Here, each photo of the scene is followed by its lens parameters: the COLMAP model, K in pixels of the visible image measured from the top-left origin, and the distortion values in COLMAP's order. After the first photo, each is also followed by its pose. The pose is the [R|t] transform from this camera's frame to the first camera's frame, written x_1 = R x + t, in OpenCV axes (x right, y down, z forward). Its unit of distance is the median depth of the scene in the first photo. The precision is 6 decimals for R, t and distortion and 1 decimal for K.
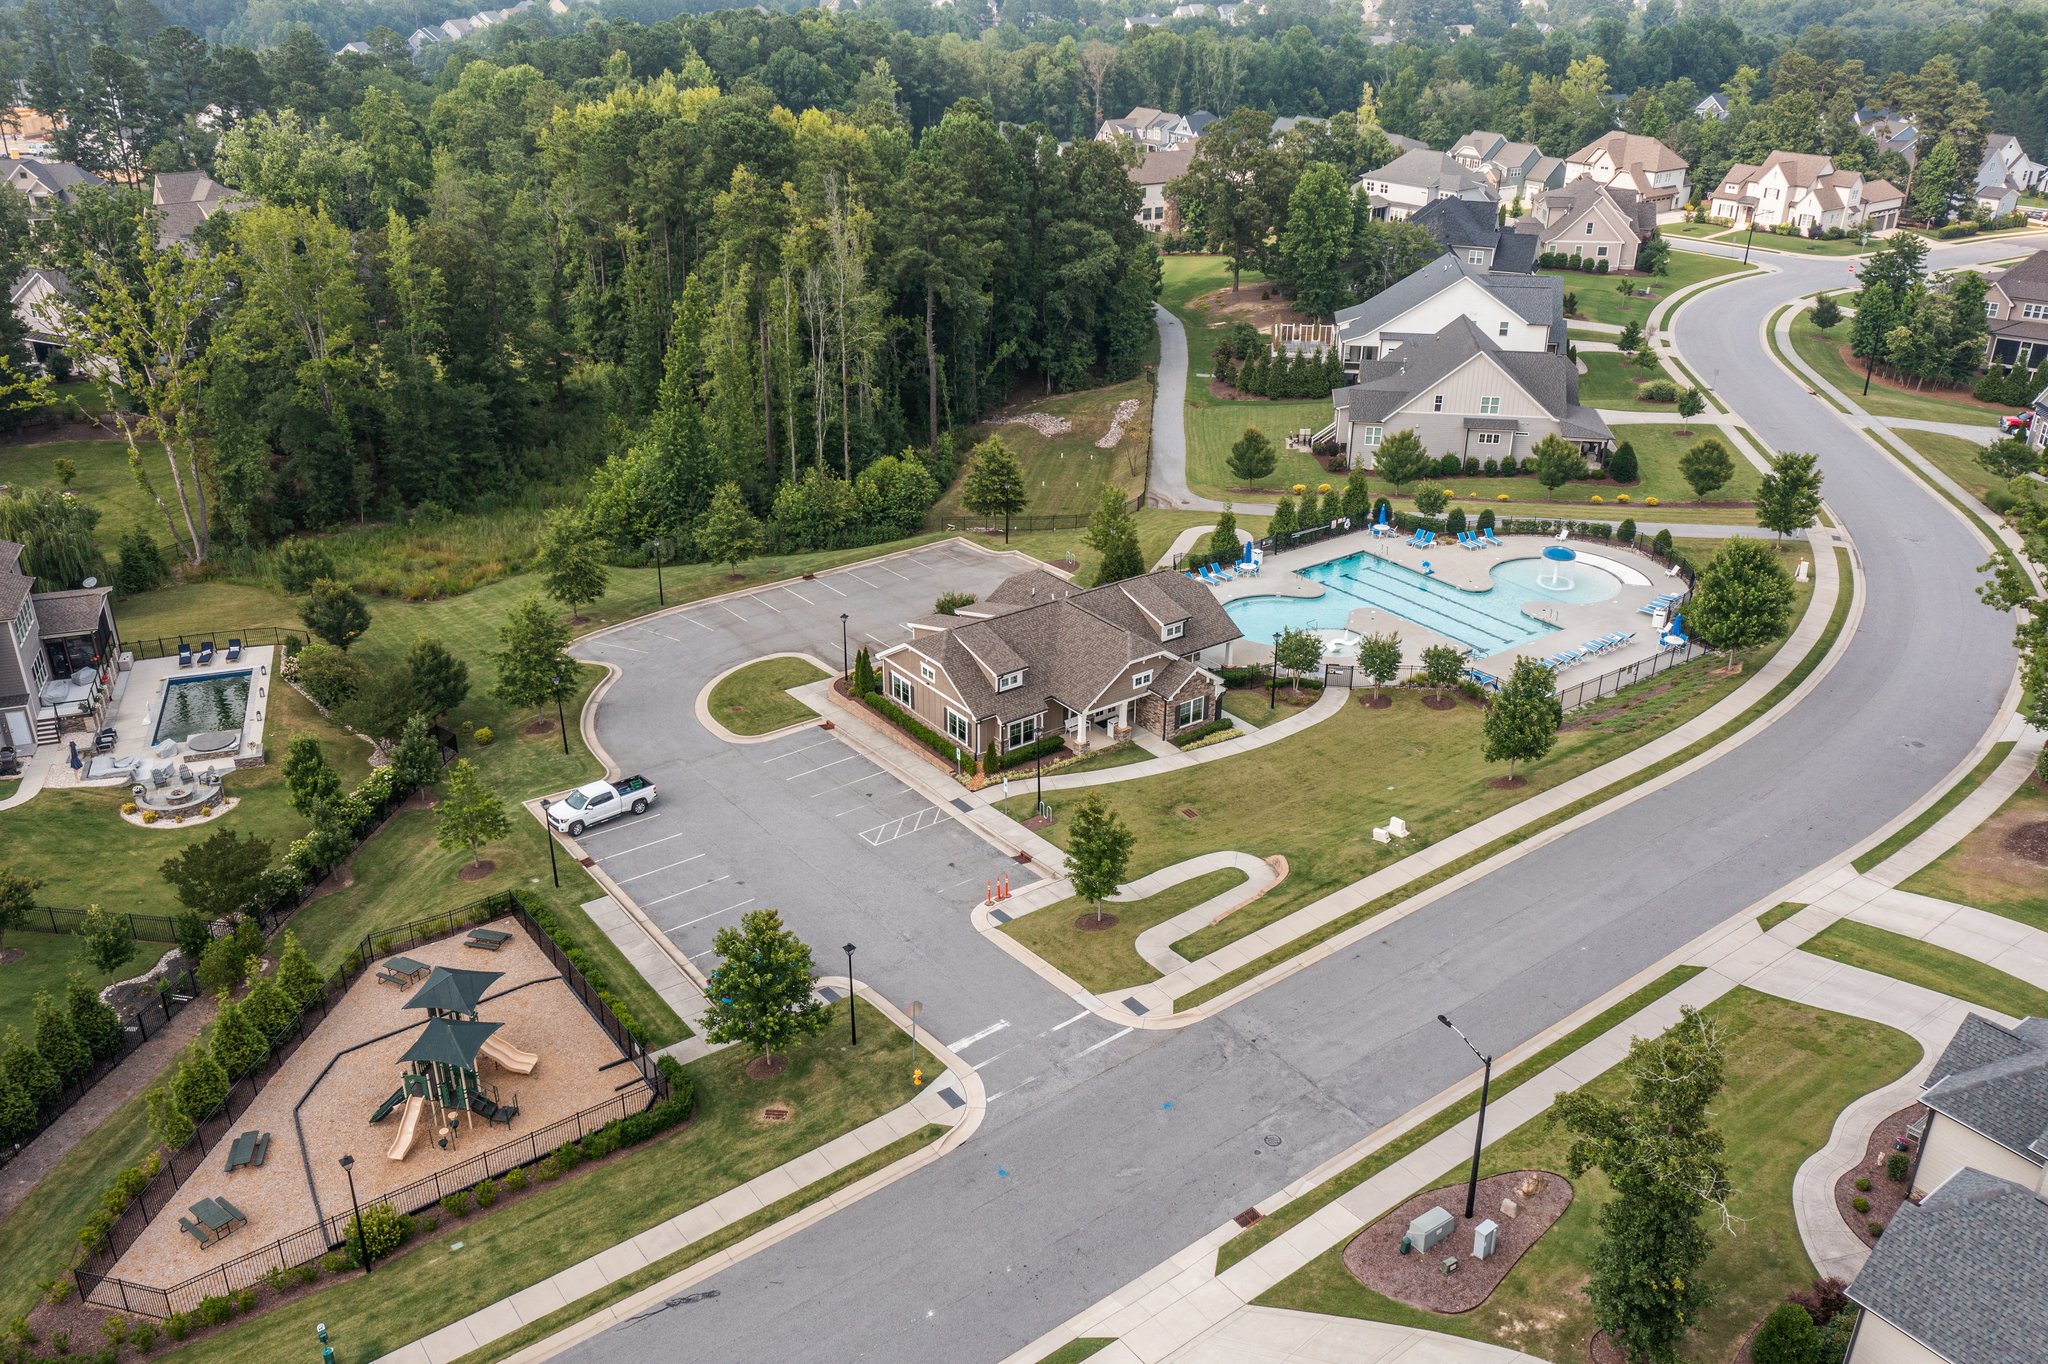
lens RADIAL K [[1640.7, 0, 1027.1], [0, 1640.7, 682.6], [0, 0, 1]] dist [0.003597, -0.006592]
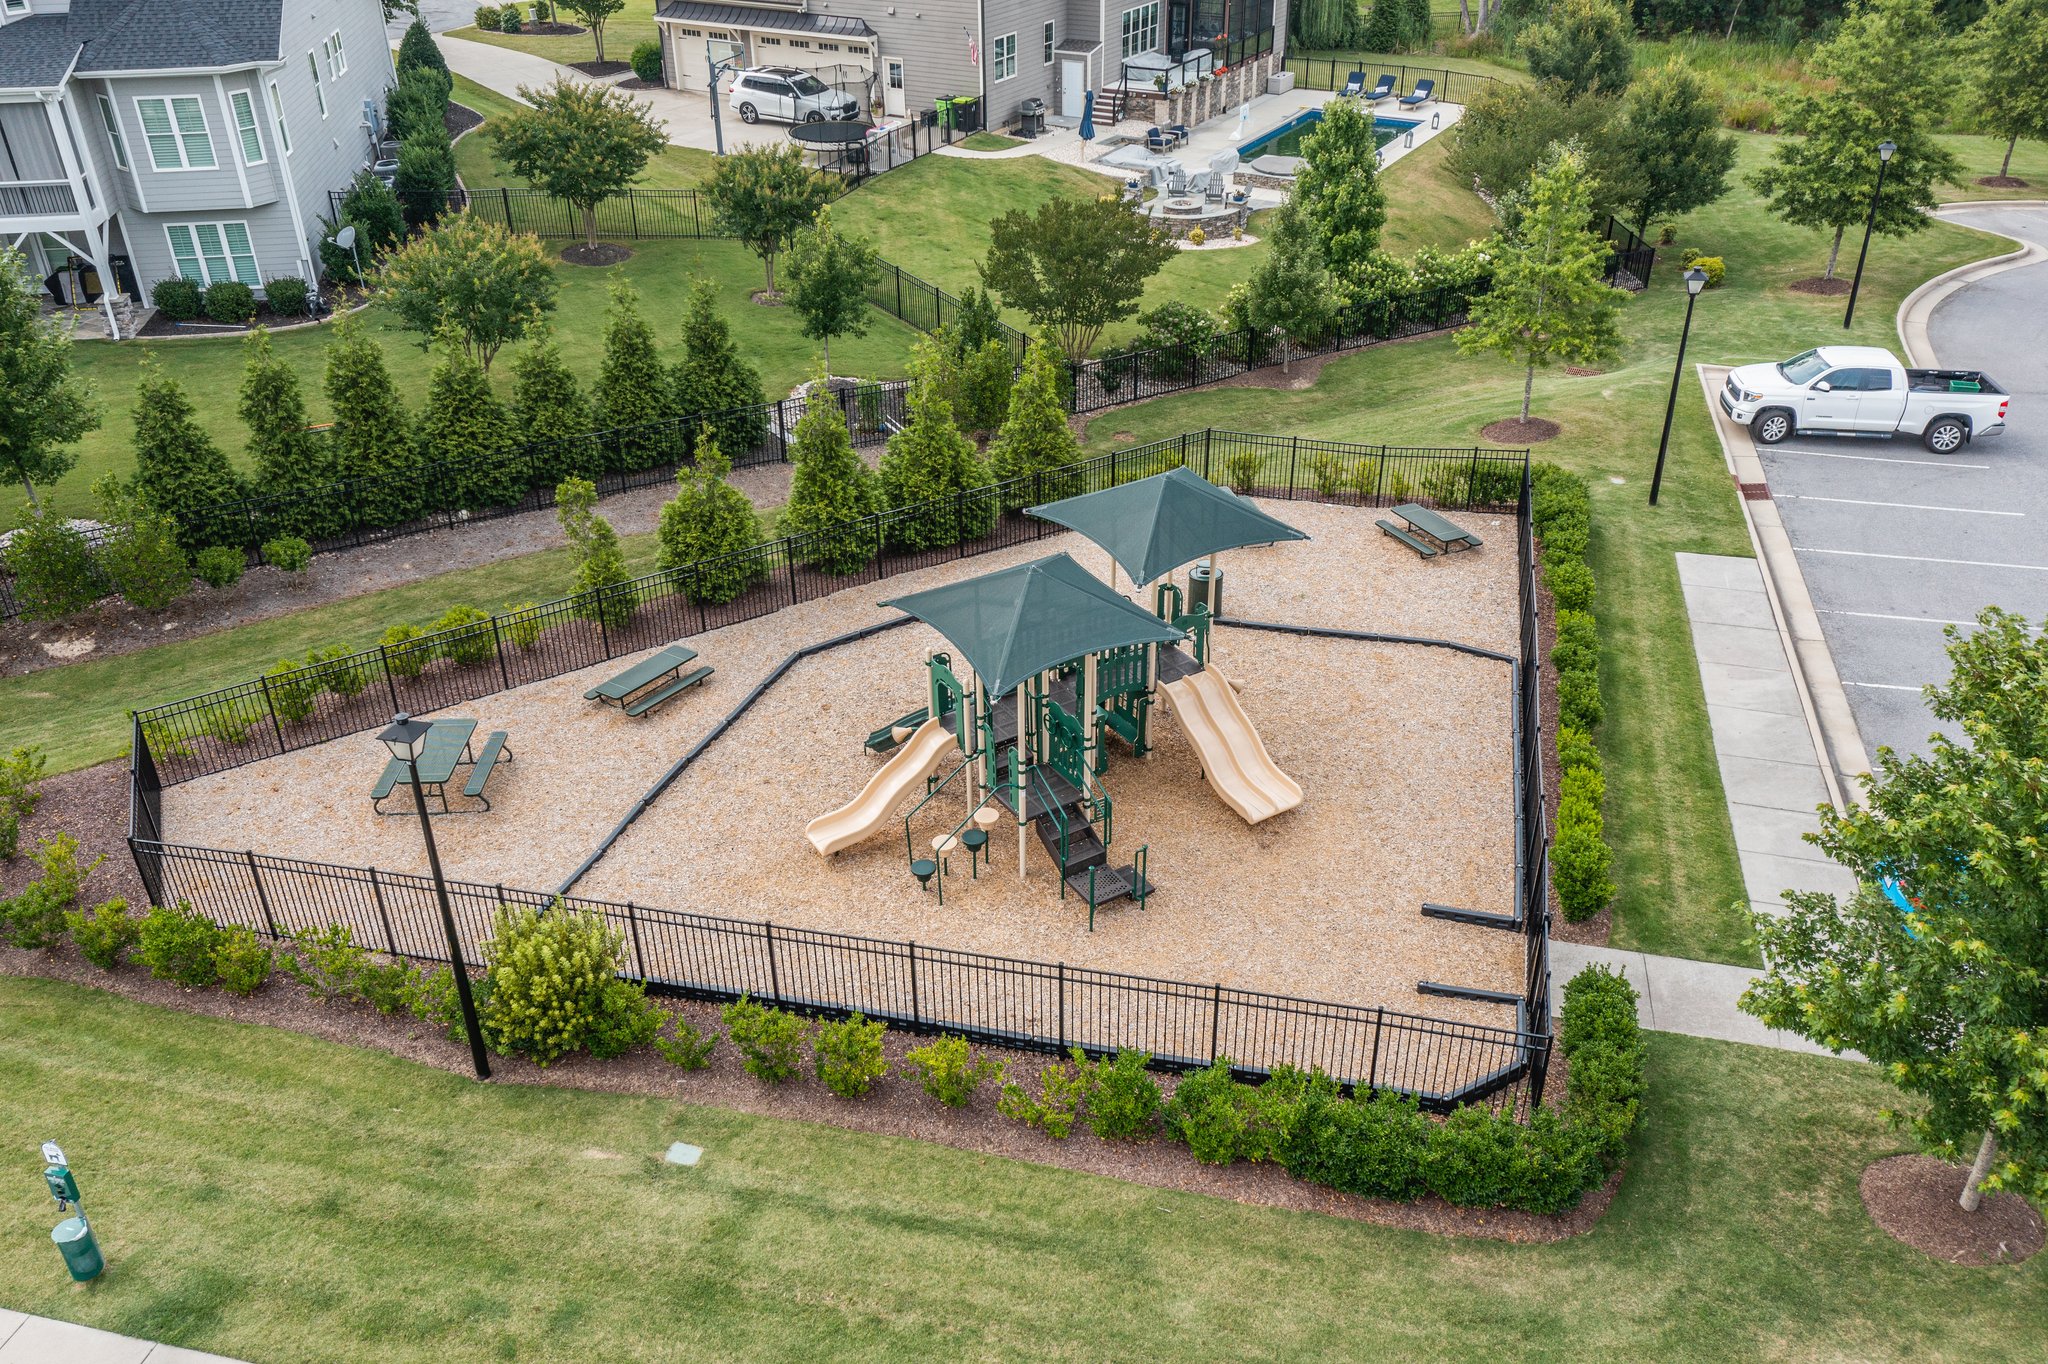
lens RADIAL K [[1640.7, 0, 1028.6], [0, 1640.7, 684.4], [0, 0, 1]] dist [0.003597, -0.006592]
pose [[0.642880, 0.382071, -0.663873, -0.110798], [-0.313486, 0.922042, 0.227079, 0.143602], [0.698879, 0.062131, 0.712537, 0.702831]]
